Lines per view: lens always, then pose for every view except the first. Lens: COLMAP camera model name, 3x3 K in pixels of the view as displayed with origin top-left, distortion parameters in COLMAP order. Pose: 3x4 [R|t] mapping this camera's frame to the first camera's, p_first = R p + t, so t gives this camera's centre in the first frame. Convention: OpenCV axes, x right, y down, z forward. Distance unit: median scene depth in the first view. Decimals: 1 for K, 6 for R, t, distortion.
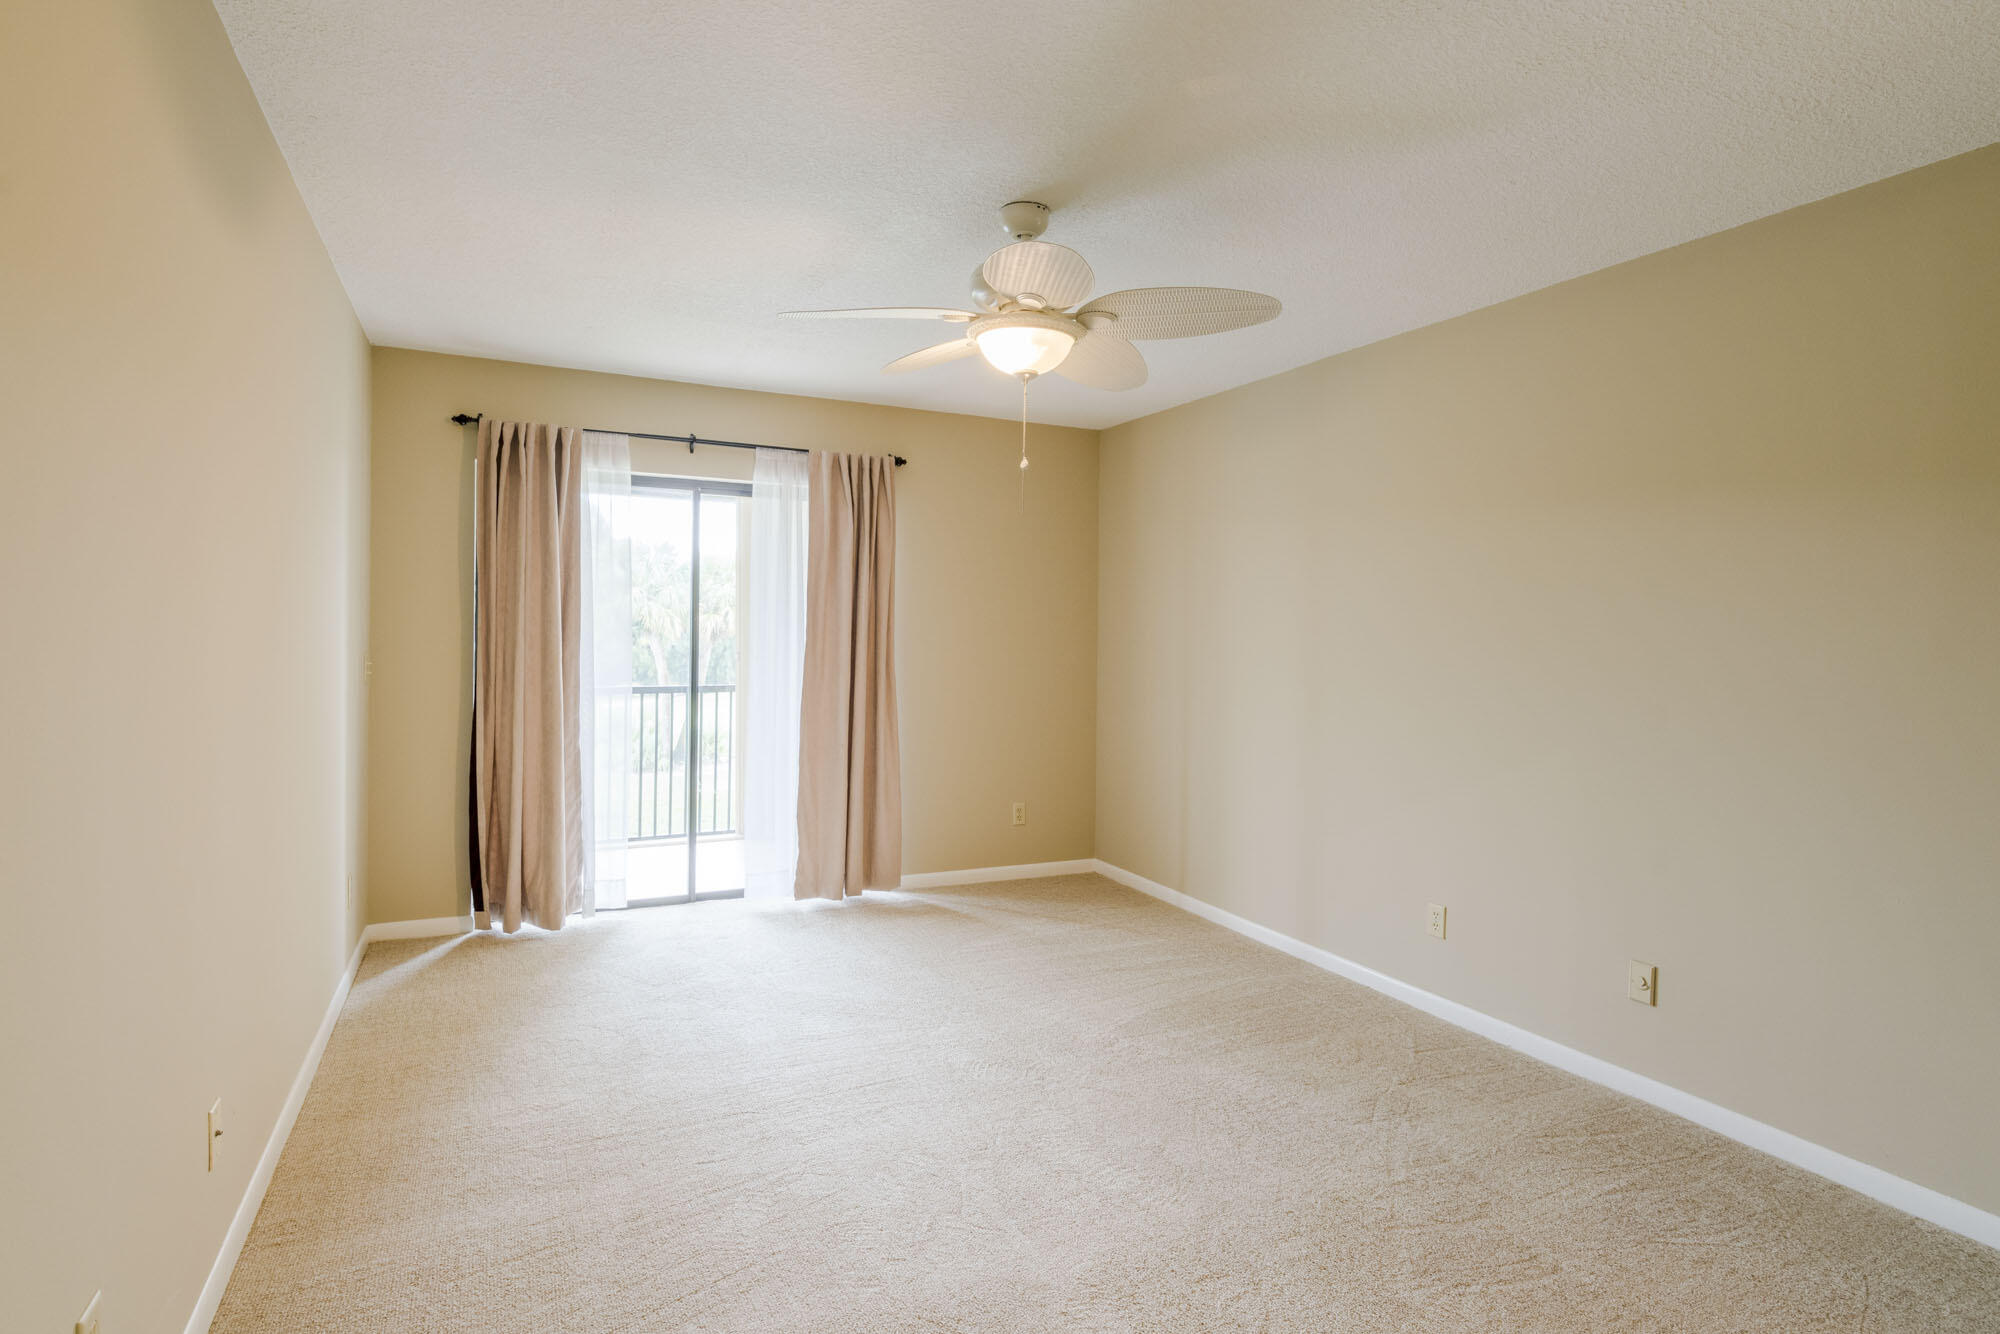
lens RADIAL K [[1046.0, 0, 992.8], [0, 1046.0, 667.5], [0, 0, 1]] dist [0.024849, 0.001312]
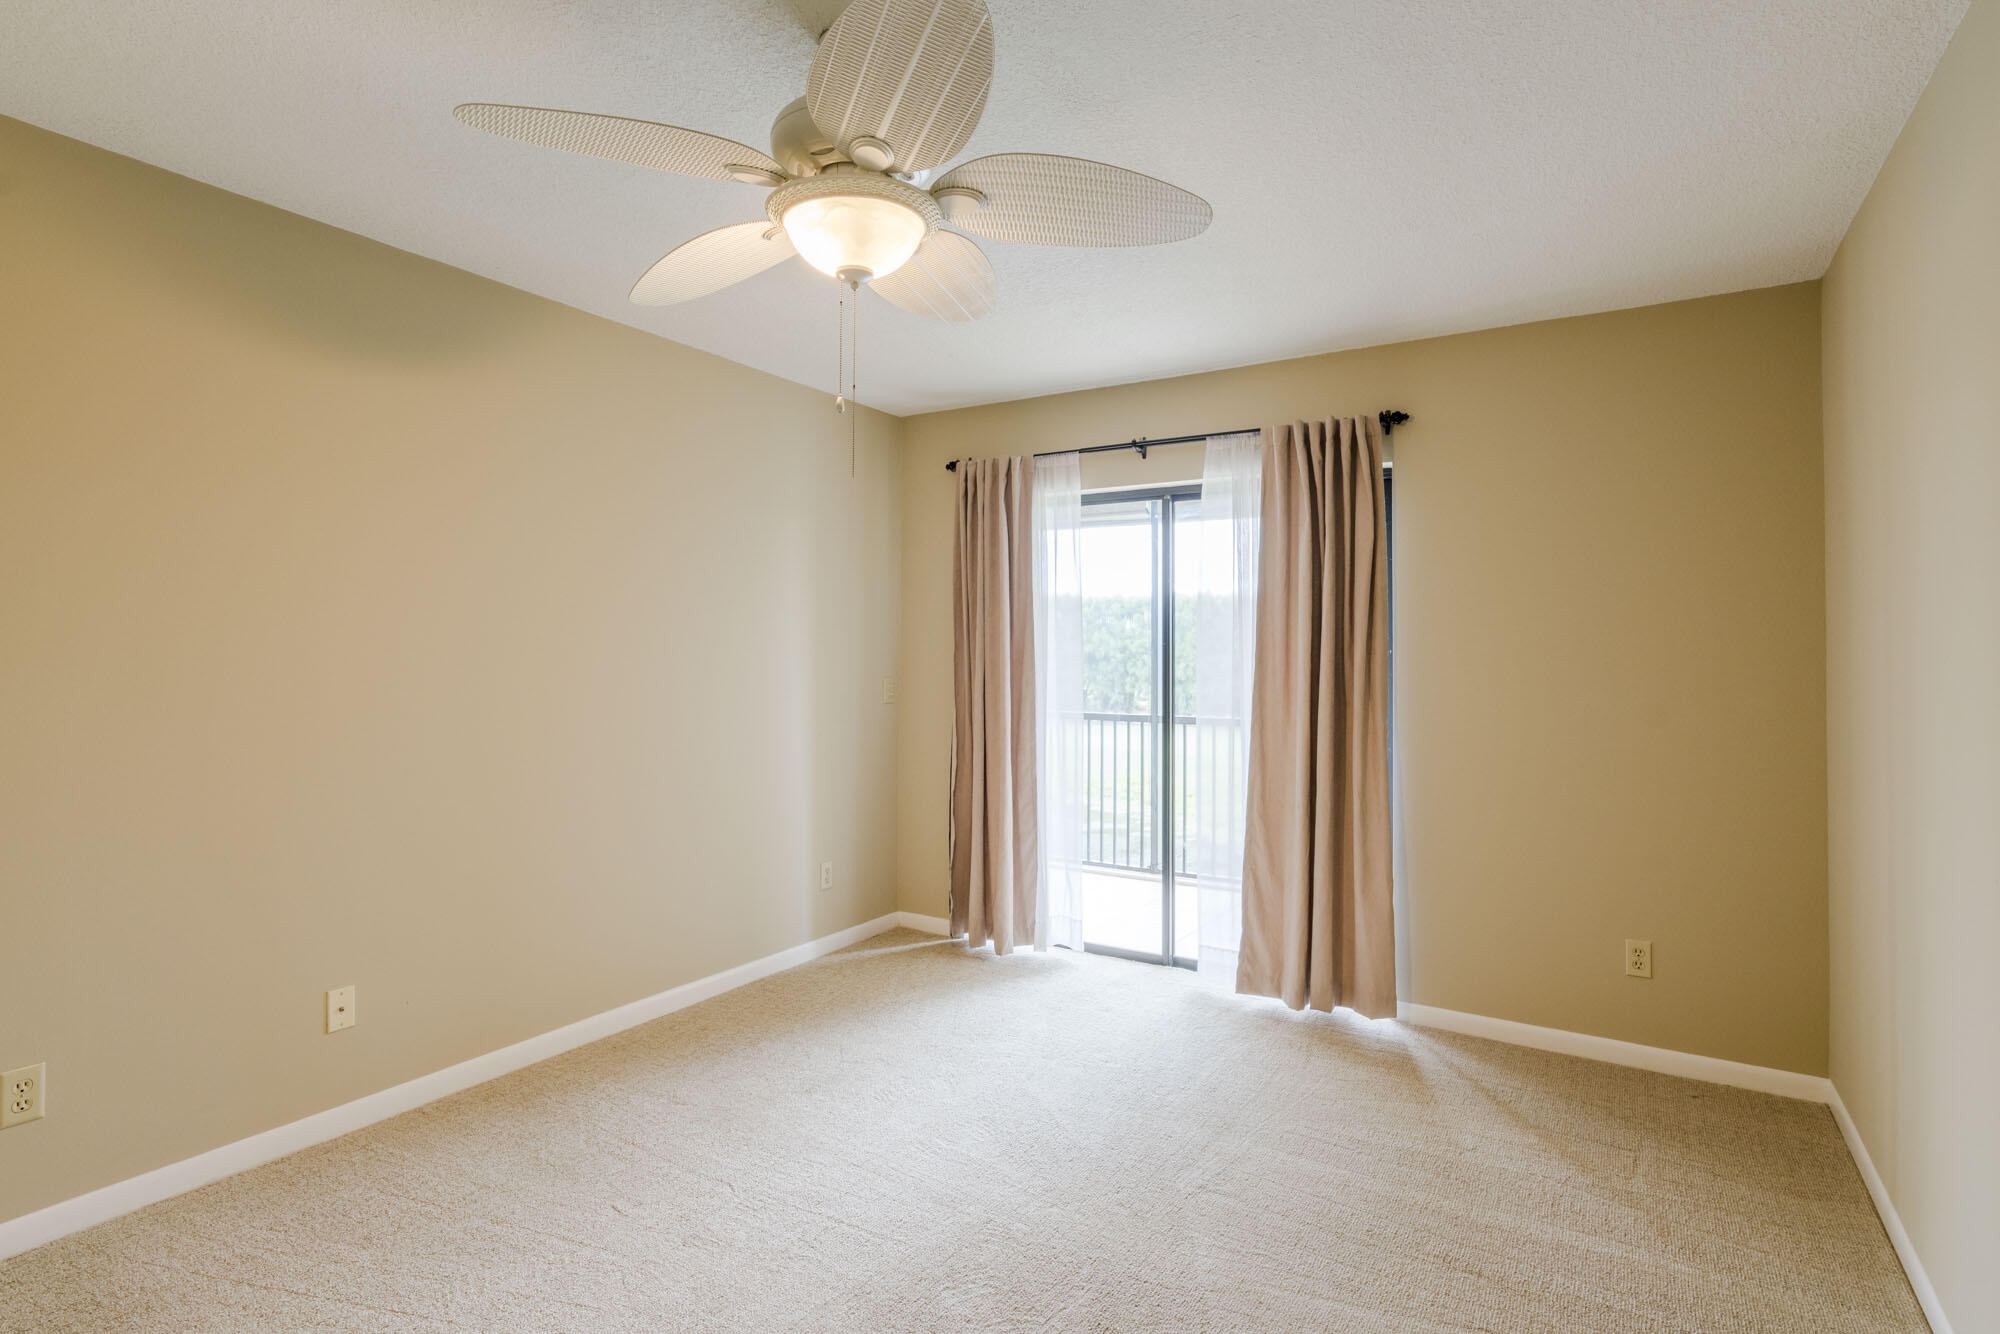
lens RADIAL K [[1046.0, 0, 990.7], [0, 1046.0, 656.3], [0, 0, 1]] dist [0.024849, 0.001312]
pose [[0.516456, -0.005263, -0.856297, 0.401040], [-0.018365, 0.999683, -0.017220, -0.017148], [0.856117, 0.024619, 0.516196, 0.417688]]
